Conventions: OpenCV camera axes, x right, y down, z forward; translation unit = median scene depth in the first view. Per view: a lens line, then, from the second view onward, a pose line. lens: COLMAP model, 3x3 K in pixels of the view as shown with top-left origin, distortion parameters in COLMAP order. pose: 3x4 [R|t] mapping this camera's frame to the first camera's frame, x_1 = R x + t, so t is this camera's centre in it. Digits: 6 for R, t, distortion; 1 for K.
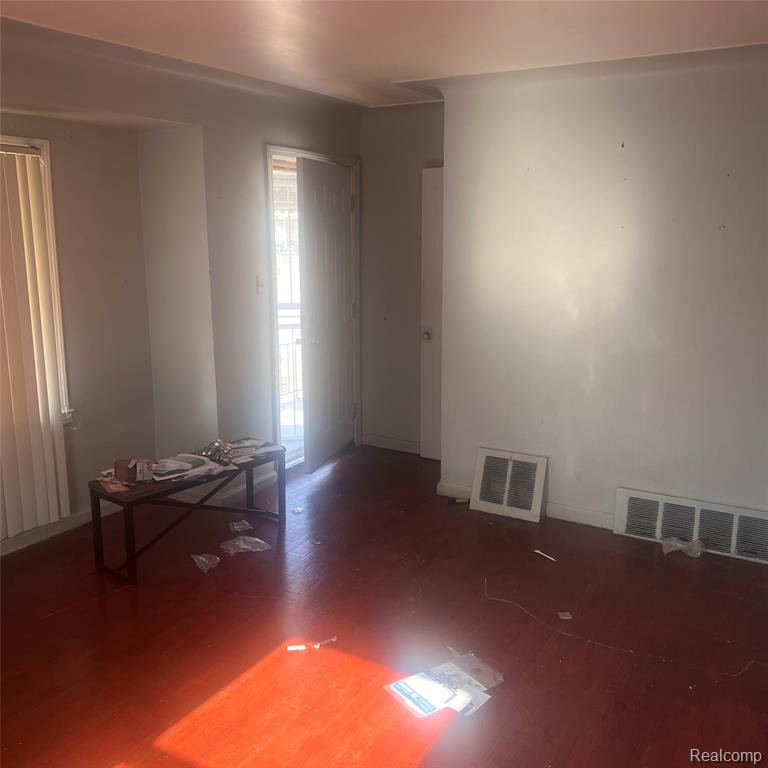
lens RADIAL K [[780.8, 0, 381.6], [0, 780.8, 383.0], [0, 0, 1]] dist [0.017024, 0.000000]
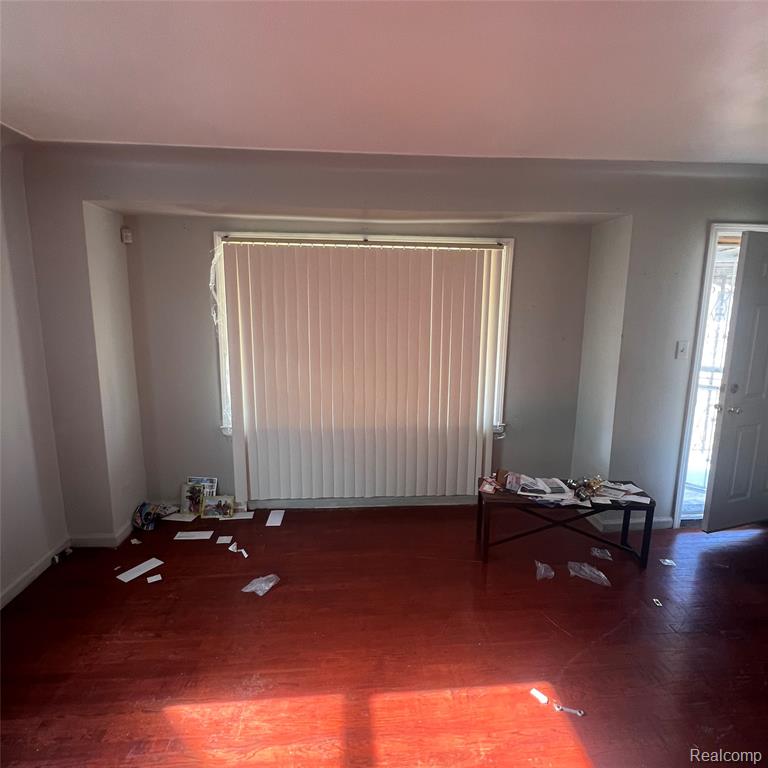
lens RADIAL K [[463.0, 0, 386.2], [0, 463.0, 378.5], [0, 0, 1]] dist [-0.014178, 0.006549]
pose [[0.567263, 0.143940, -0.810860, 0.167653], [-0.164362, 0.984586, 0.059795, -0.066693], [0.806969, 0.099355, 0.582177, 0.336376]]
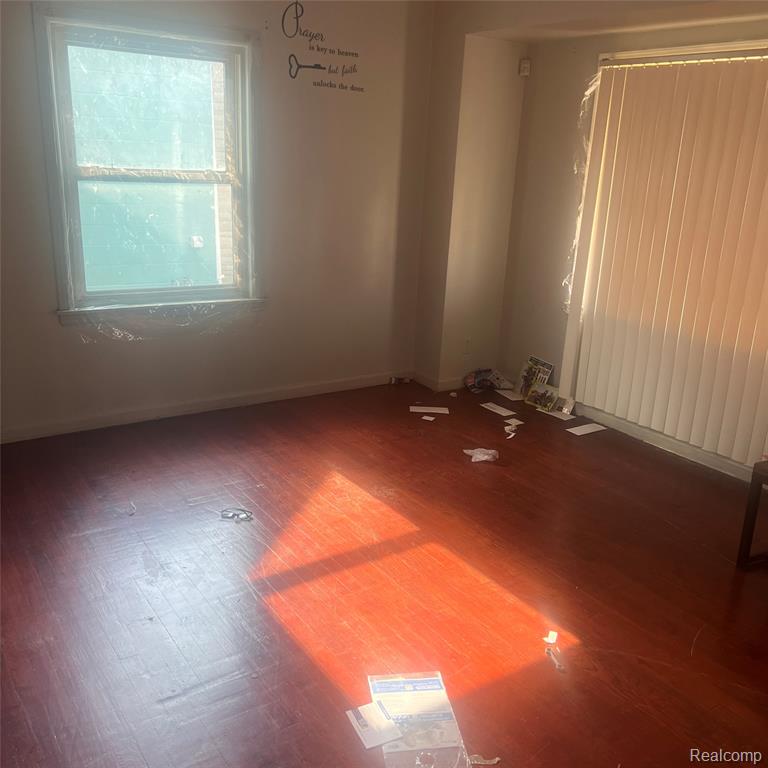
lens RADIAL K [[780.8, 0, 382.9], [0, 780.8, 390.2], [0, 0, 1]] dist [0.017024, 0.000000]
pose [[-0.449940, 0.239389, -0.860376, 0.491032], [-0.213686, 0.906560, 0.363987, -0.129364], [0.867117, 0.347623, -0.356744, 0.823402]]
